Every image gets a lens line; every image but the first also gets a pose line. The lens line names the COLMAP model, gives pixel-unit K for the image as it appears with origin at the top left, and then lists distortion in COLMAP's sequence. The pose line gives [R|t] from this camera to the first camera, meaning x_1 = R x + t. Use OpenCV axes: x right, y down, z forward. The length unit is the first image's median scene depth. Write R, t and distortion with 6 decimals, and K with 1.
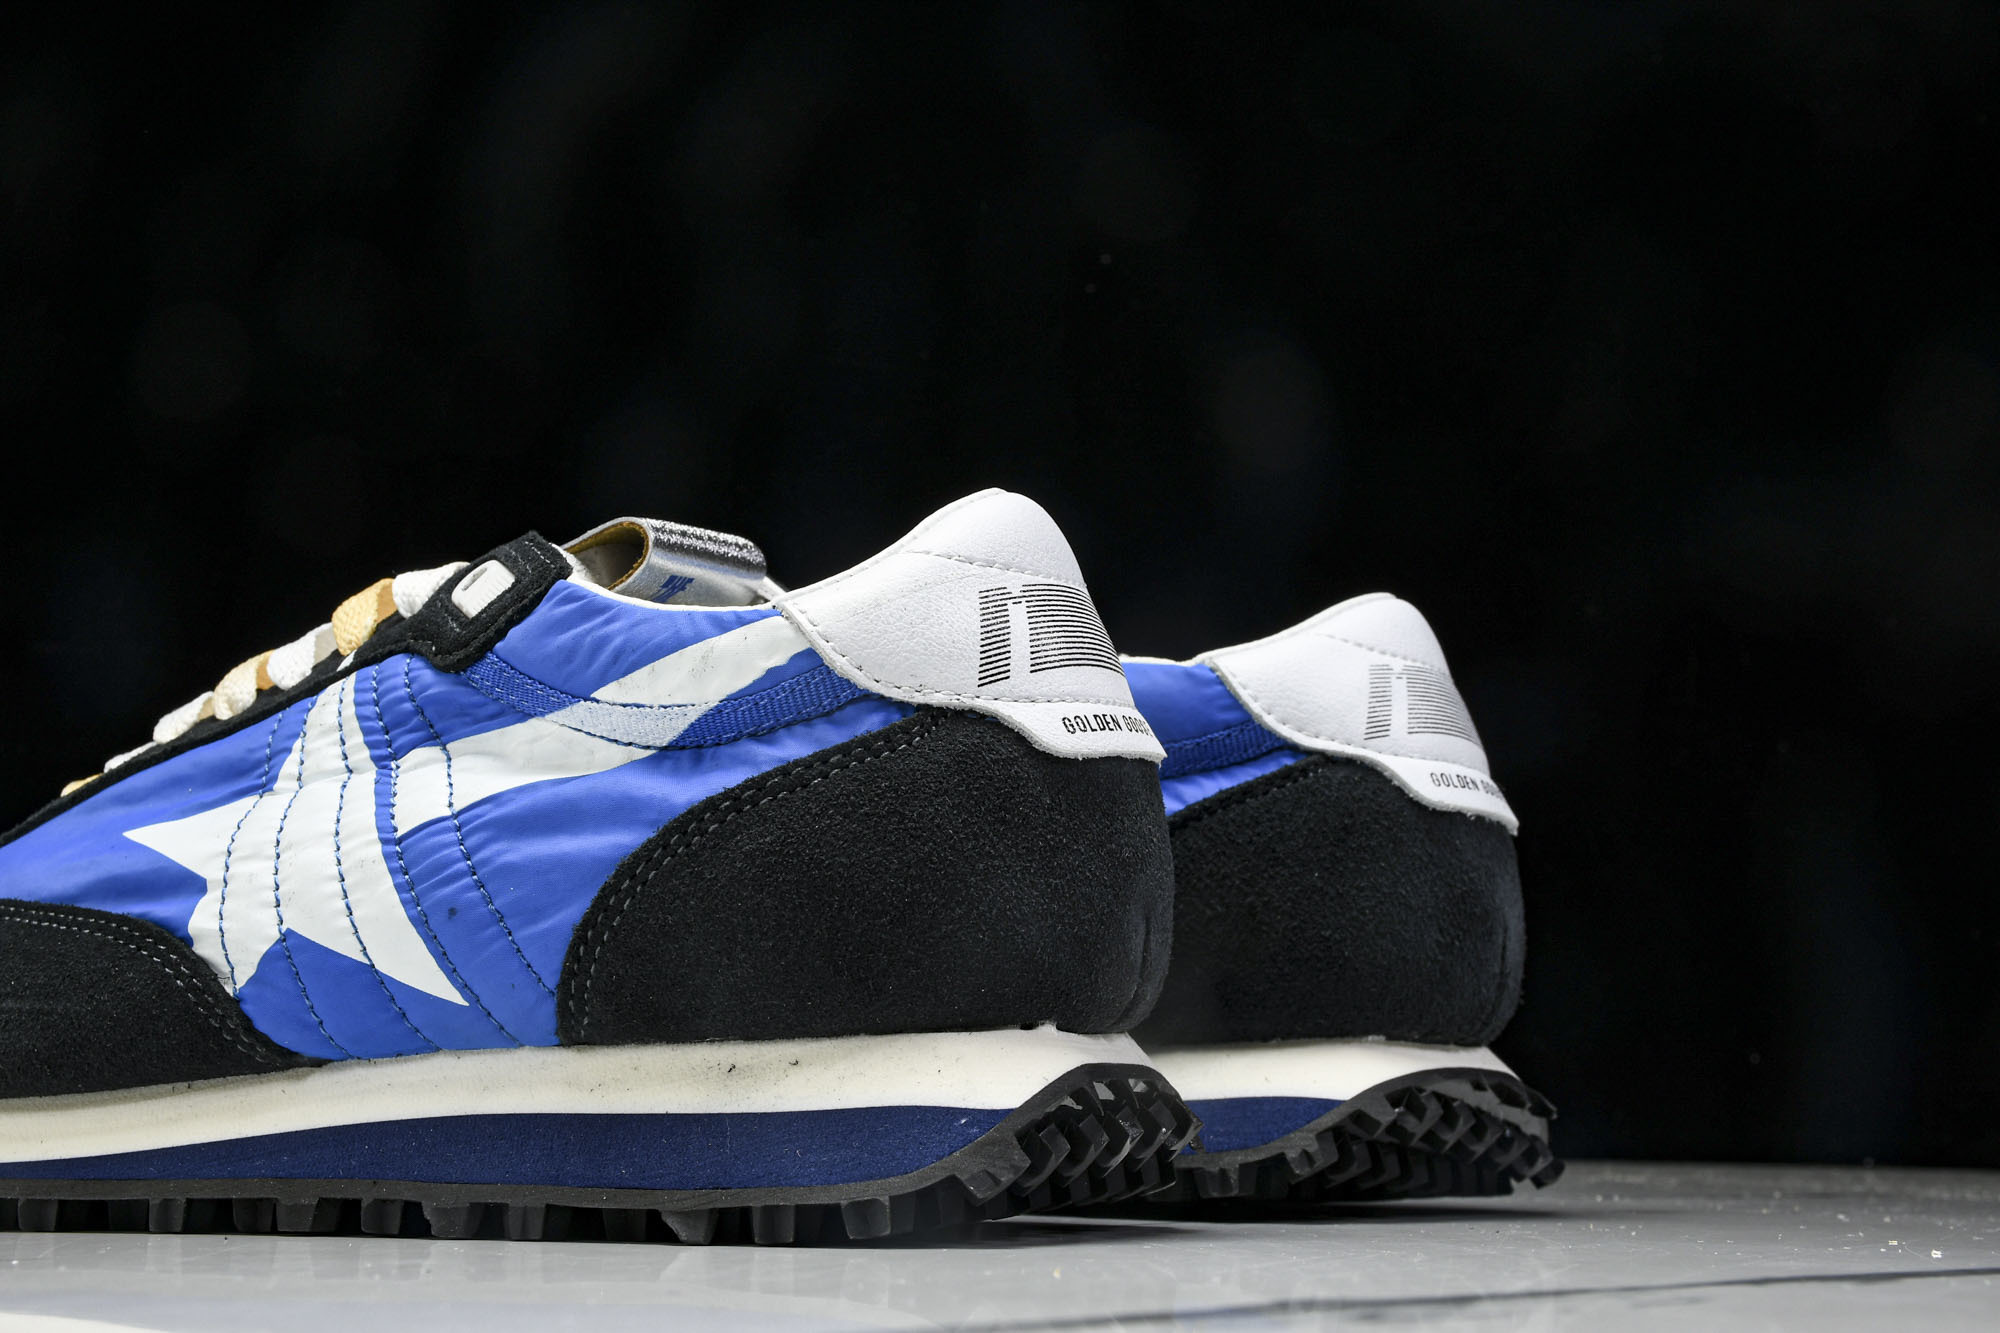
lens RADIAL K [[3131.7, 0, 1000.0], [0, 3131.7, 666.5], [0, 0, 1]] dist [0.087818, 0.047207]
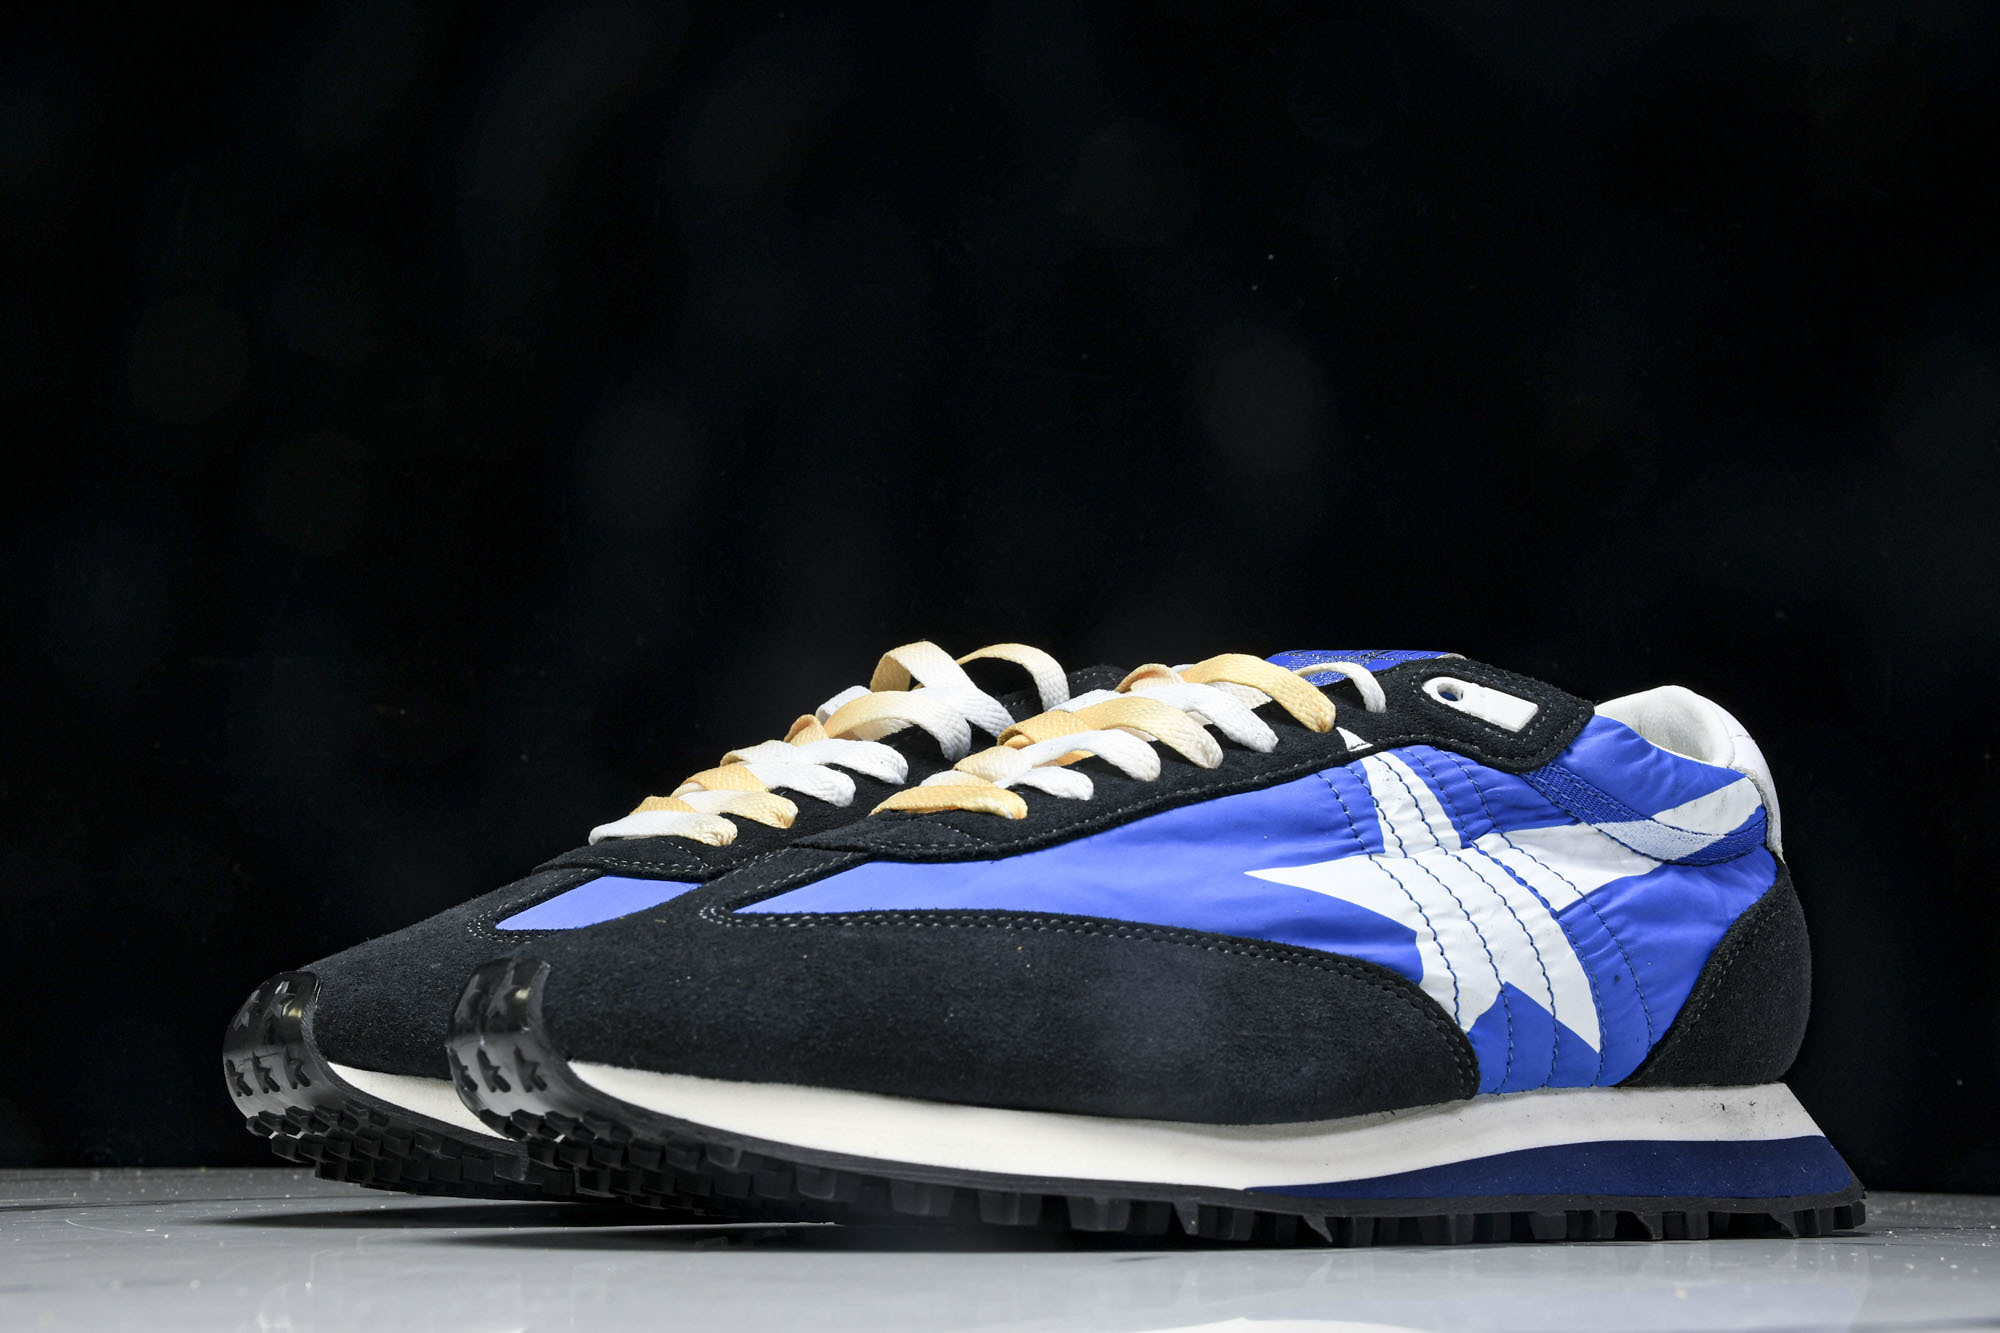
lens RADIAL K [[3131.7, 0, 1000.0], [0, 3131.7, 666.5], [0, 0, 1]] dist [0.087818, 0.047207]
pose [[0.399412, 0.131640, 0.907271, -1.418599], [-0.134709, 0.987323, -0.083951, 0.093106], [-0.906821, -0.088686, 0.412081, 0.715130]]
